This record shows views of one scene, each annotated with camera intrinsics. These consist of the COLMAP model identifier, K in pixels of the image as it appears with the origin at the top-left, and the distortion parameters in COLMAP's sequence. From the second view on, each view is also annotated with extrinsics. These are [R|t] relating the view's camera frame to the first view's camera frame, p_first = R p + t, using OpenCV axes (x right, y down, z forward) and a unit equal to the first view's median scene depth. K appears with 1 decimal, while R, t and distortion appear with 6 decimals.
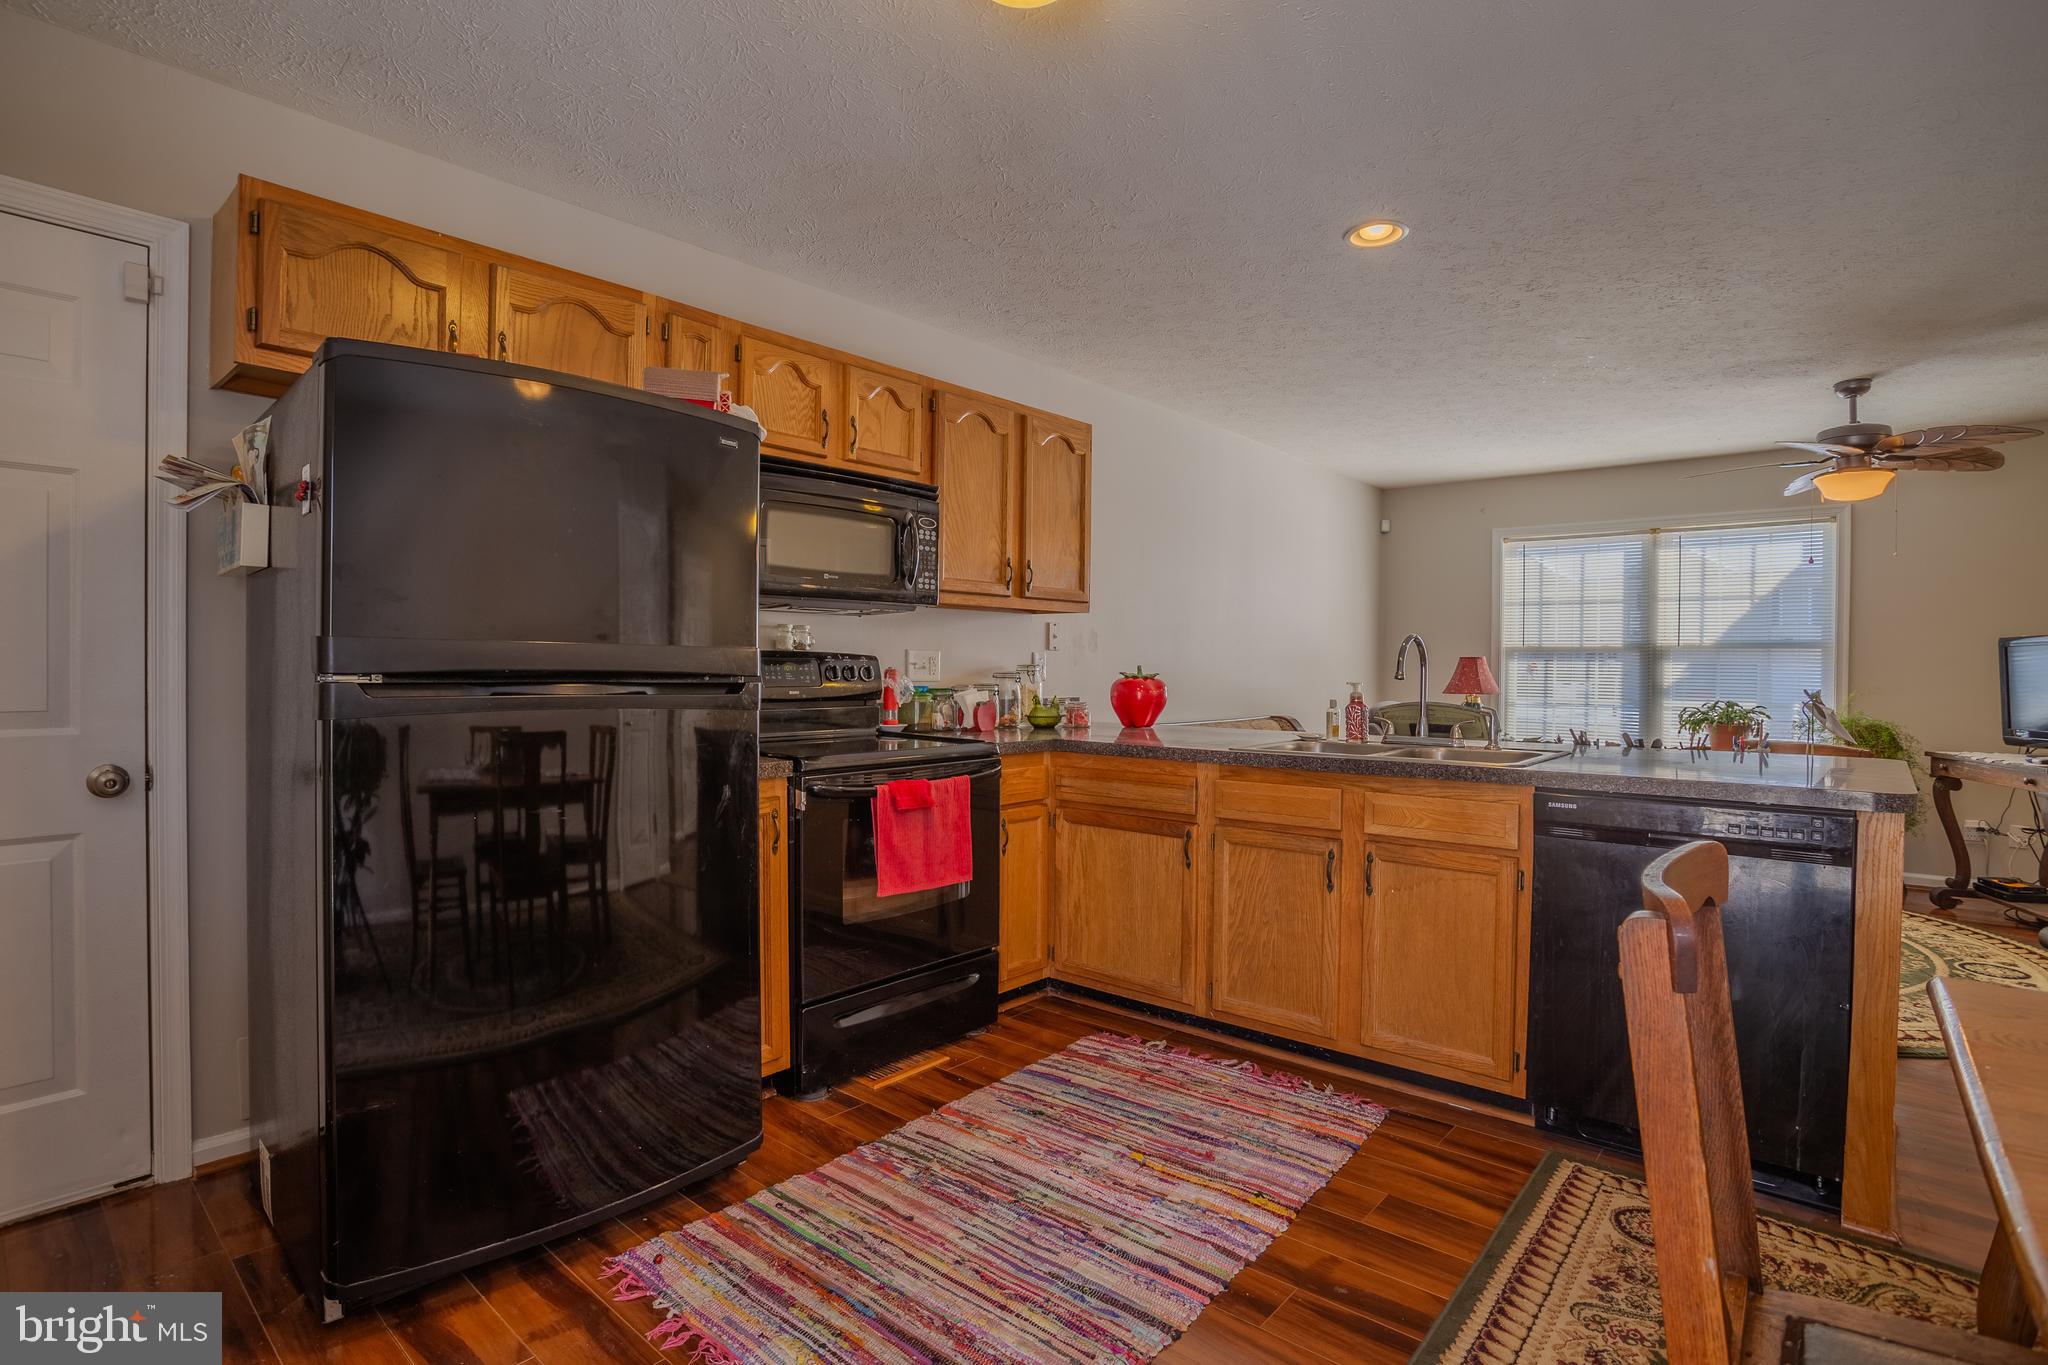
lens RADIAL K [[1017.6, 0, 1058.5], [0, 1017.6, 677.0], [0, 0, 1]] dist [-0.057926, 0.022518]
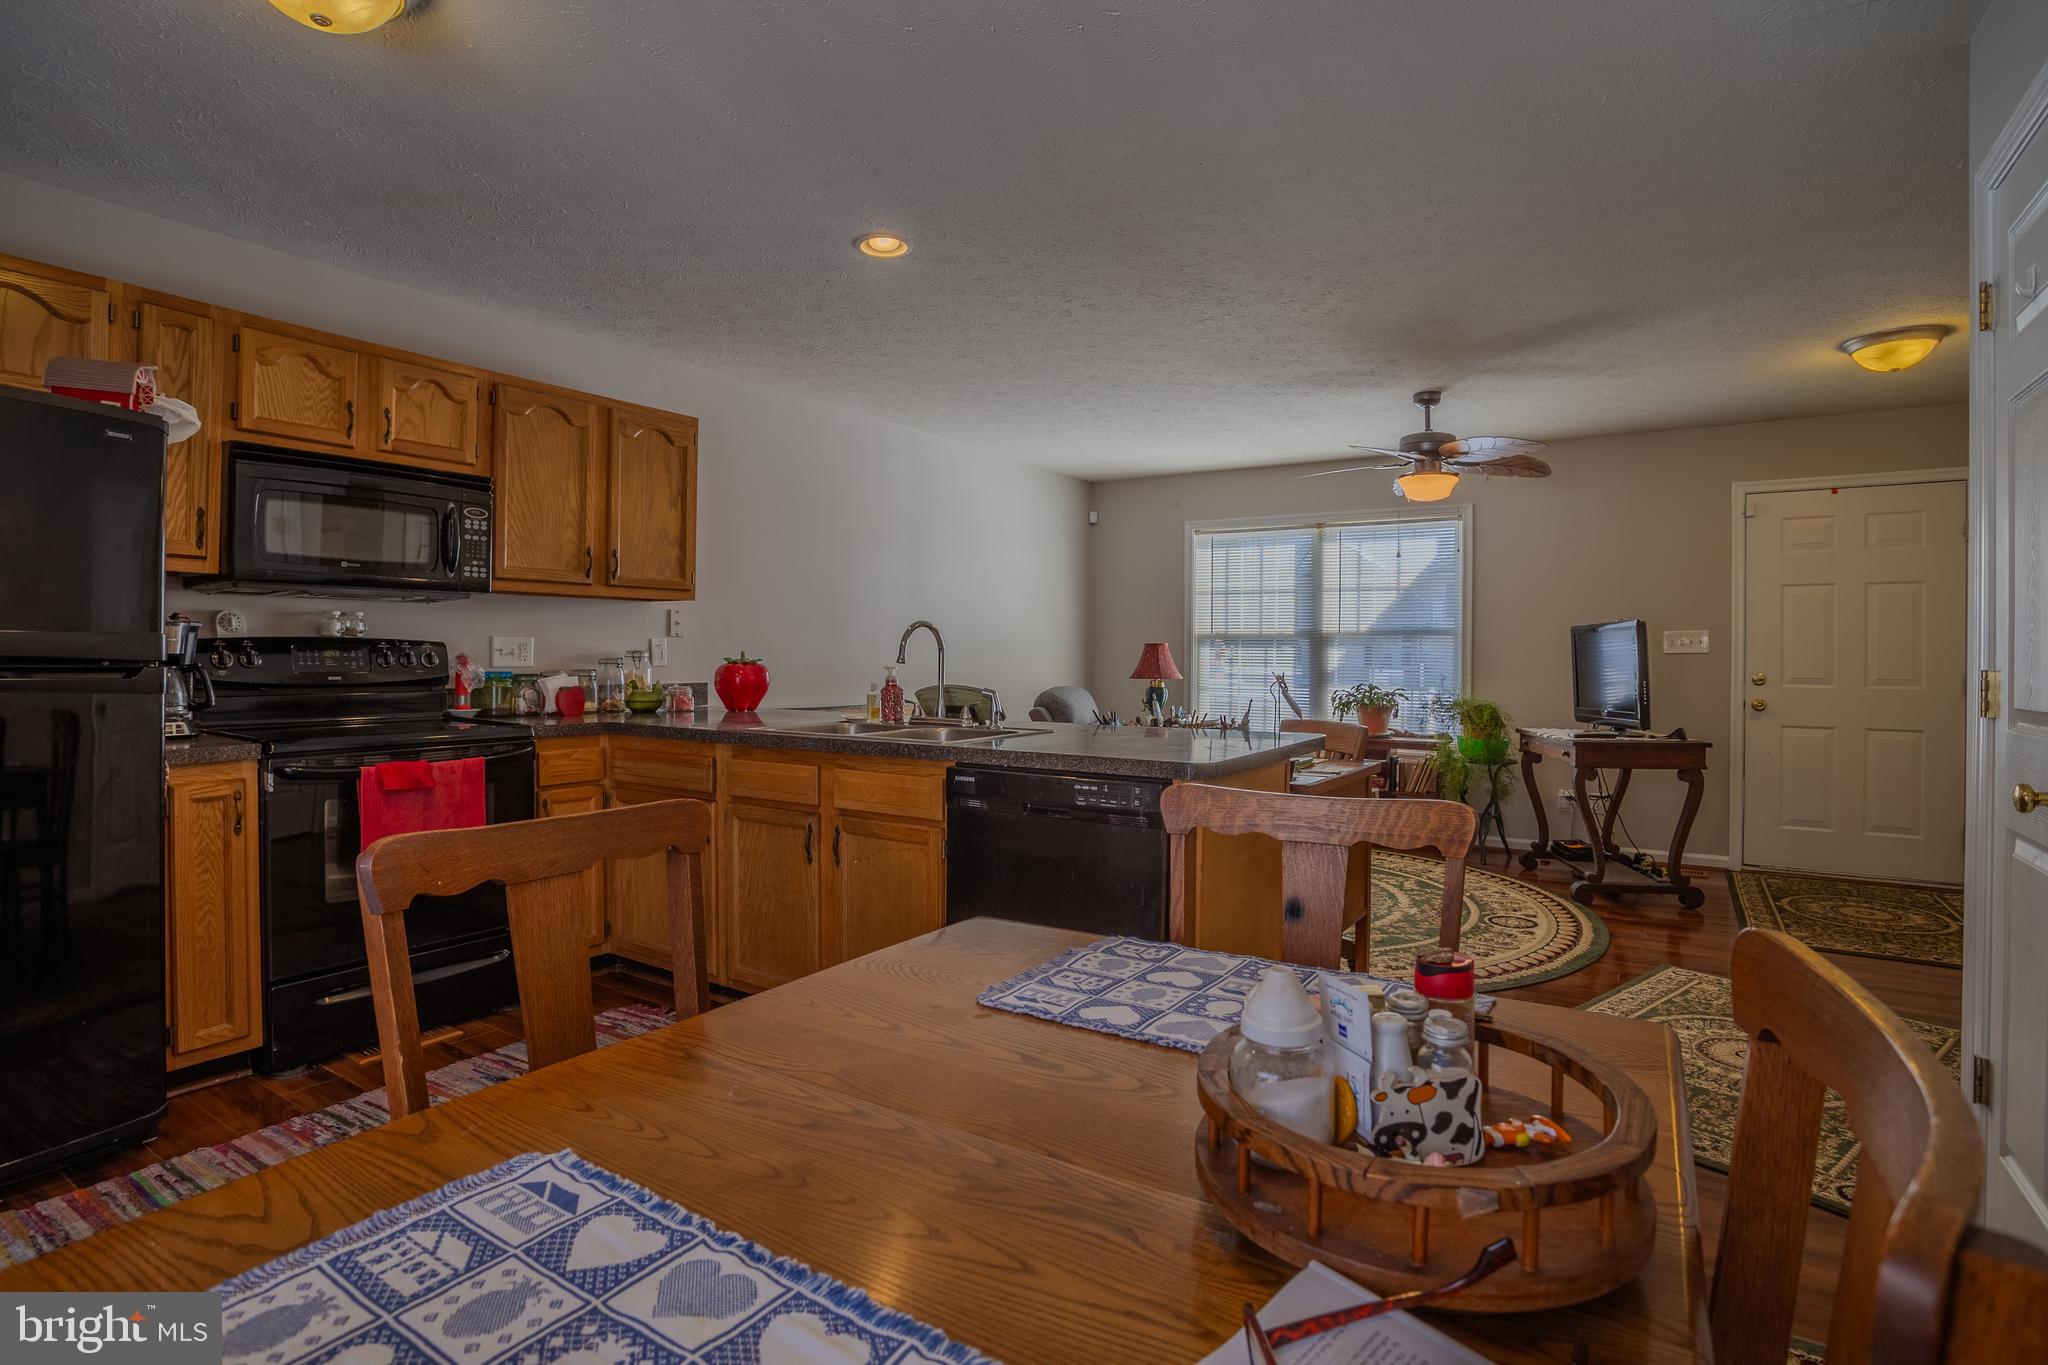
lens RADIAL K [[1017.6, 0, 1064.7], [0, 1017.6, 658.4], [0, 0, 1]] dist [-0.057926, 0.022518]
pose [[0.991587, -0.001153, 0.129438, 0.325144], [0.001811, 0.999986, -0.004961, 0.001776], [-0.129431, 0.005154, 0.991575, -0.076996]]
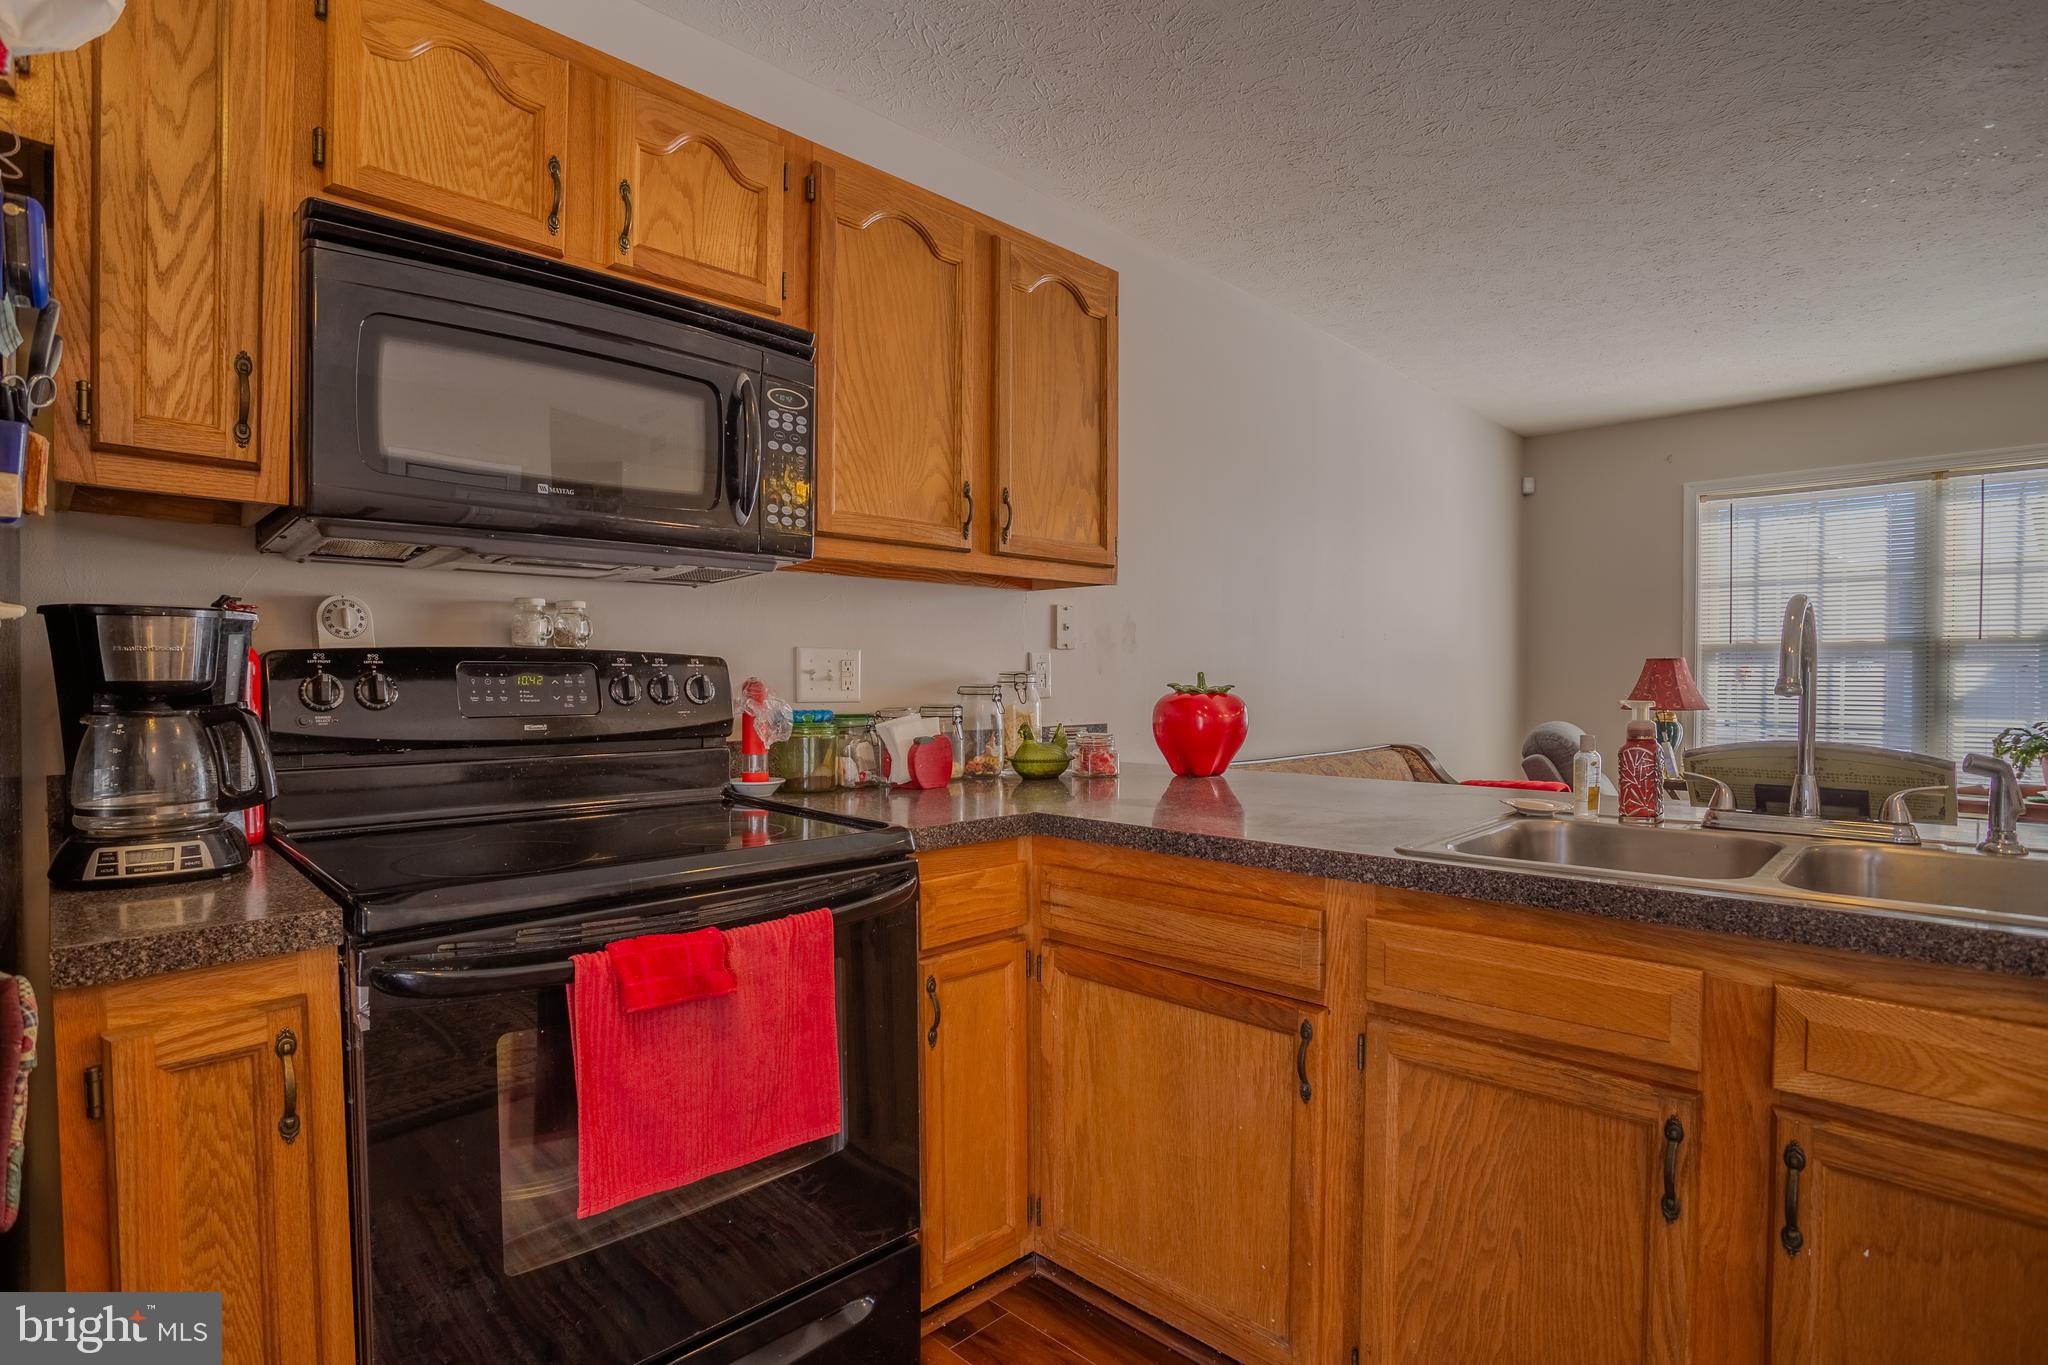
lens RADIAL K [[1017.6, 0, 1066.5], [0, 1017.6, 696.6], [0, 0, 1]] dist [-0.057926, 0.022518]
pose [[0.998477, -0.006321, -0.054811, 0.040218], [0.006773, 0.999944, 0.008071, -0.002653], [0.054757, -0.008430, 0.998464, 0.483100]]
